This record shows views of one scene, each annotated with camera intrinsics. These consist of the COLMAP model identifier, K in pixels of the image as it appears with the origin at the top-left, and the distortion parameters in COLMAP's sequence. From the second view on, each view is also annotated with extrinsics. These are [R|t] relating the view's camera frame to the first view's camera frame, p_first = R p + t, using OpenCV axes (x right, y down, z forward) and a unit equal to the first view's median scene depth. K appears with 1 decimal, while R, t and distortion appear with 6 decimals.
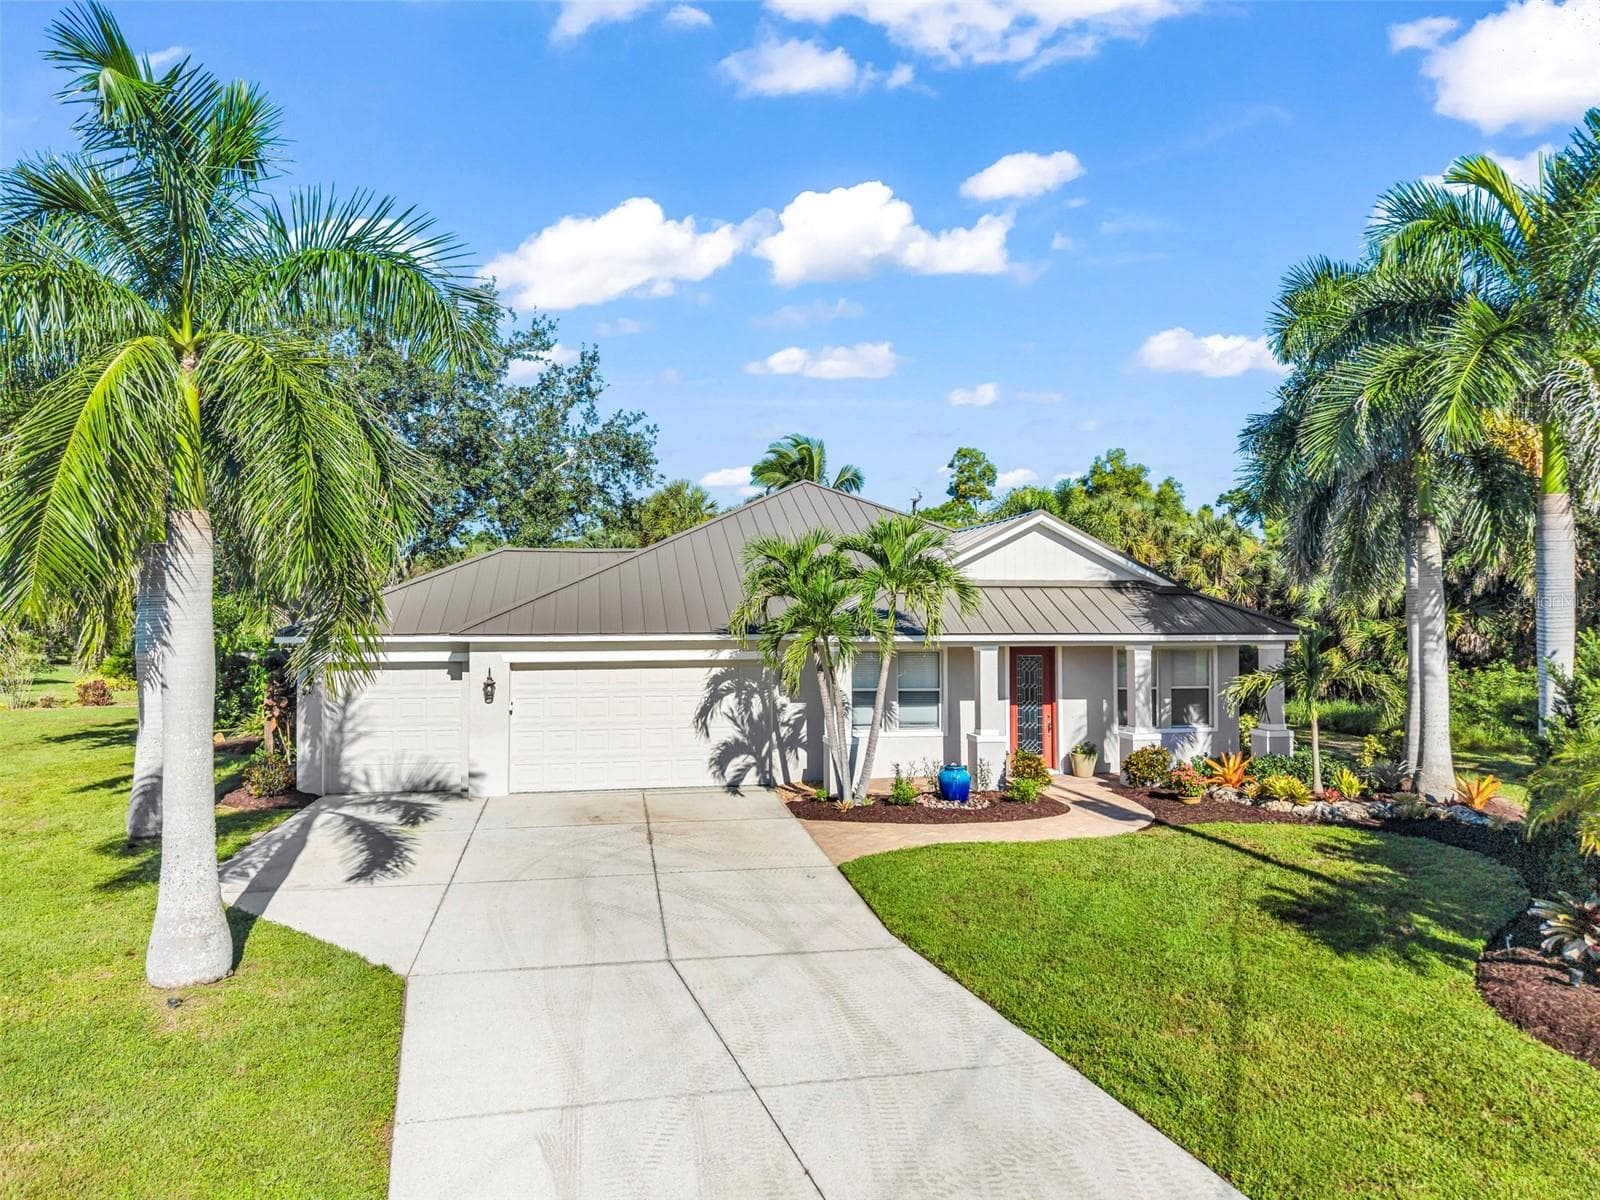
lens RADIAL K [[1070.2, 0, 799.6], [0, 1070.2, 591.1], [0, 0, 1]] dist [0.025178, -0.024894]
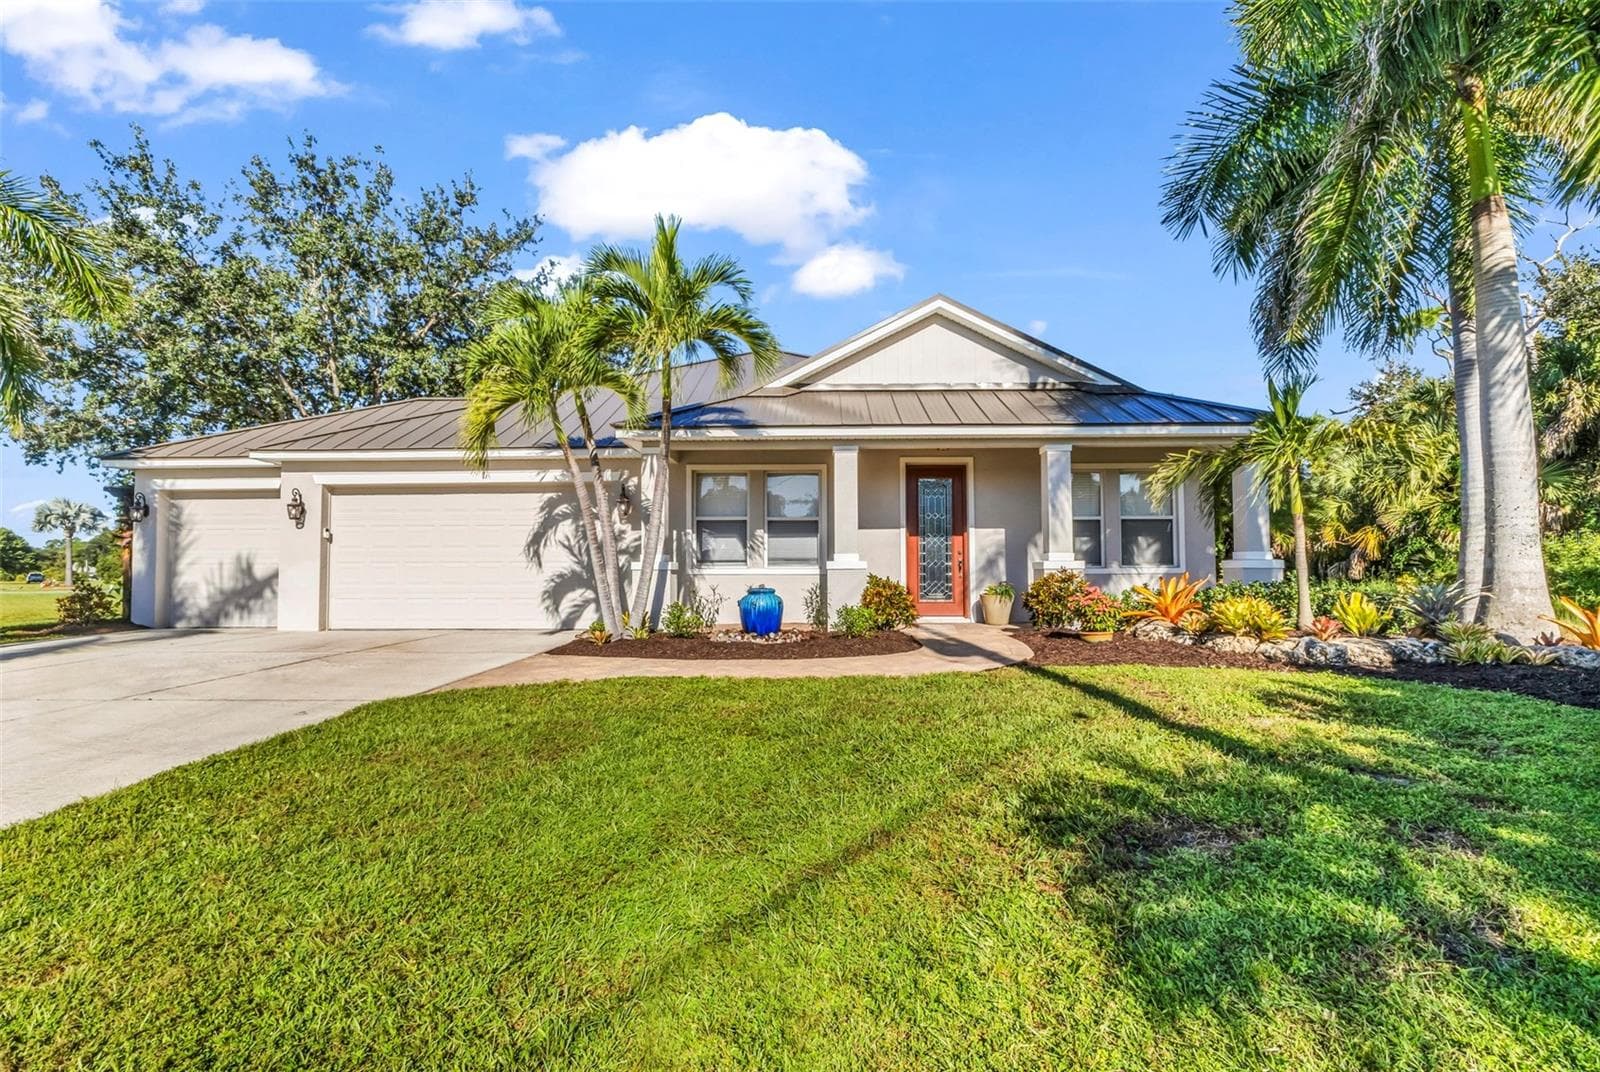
lens RADIAL K [[723.8, 0, 800.0], [0, 723.8, 536.0], [0, 0, 1]] dist [-0.019833, 0.000343]
pose [[0.973541, -0.013581, -0.228107, 0.259310], [0.005856, 0.999387, -0.034505, 0.131732], [0.228436, 0.032256, 0.973024, 0.465815]]
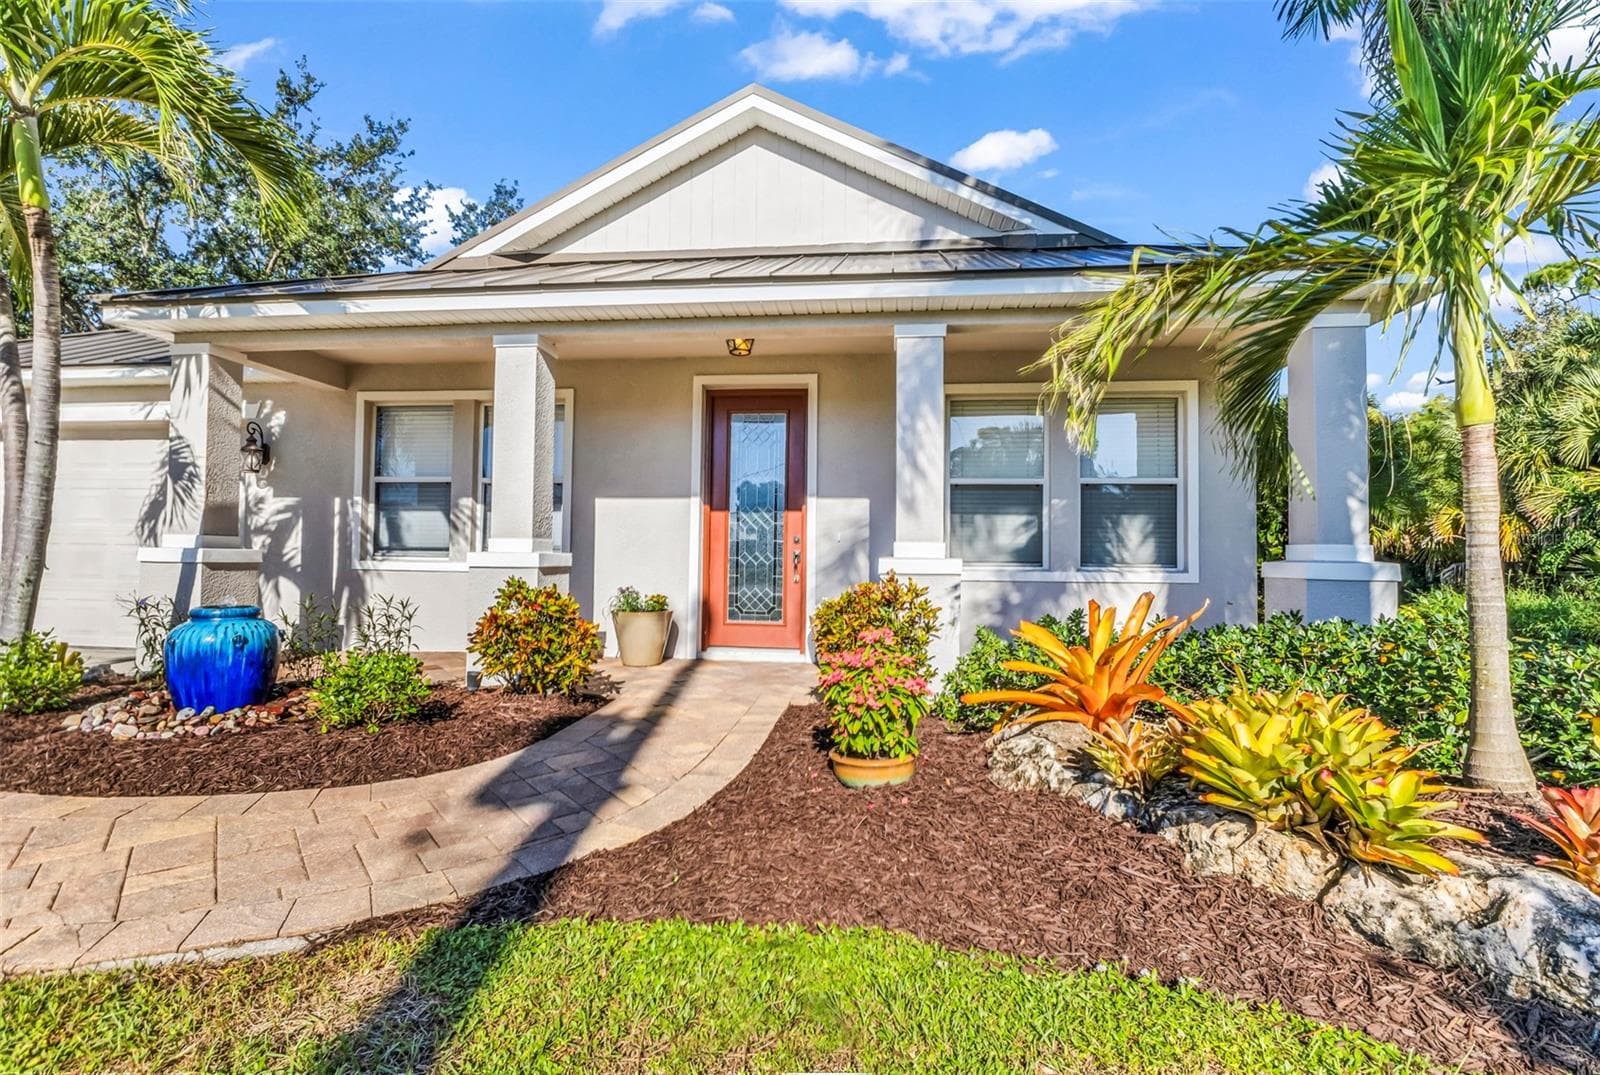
lens RADIAL K [[693.3, 0, 815.7], [0, 693.3, 531.9], [0, 0, 1]] dist [-0.017559, -0.000134]
pose [[0.950222, 0.000626, -0.311574, 0.363107], [-0.009343, 0.999606, -0.026485, 0.130474], [0.311434, 0.028077, 0.949853, 0.761298]]
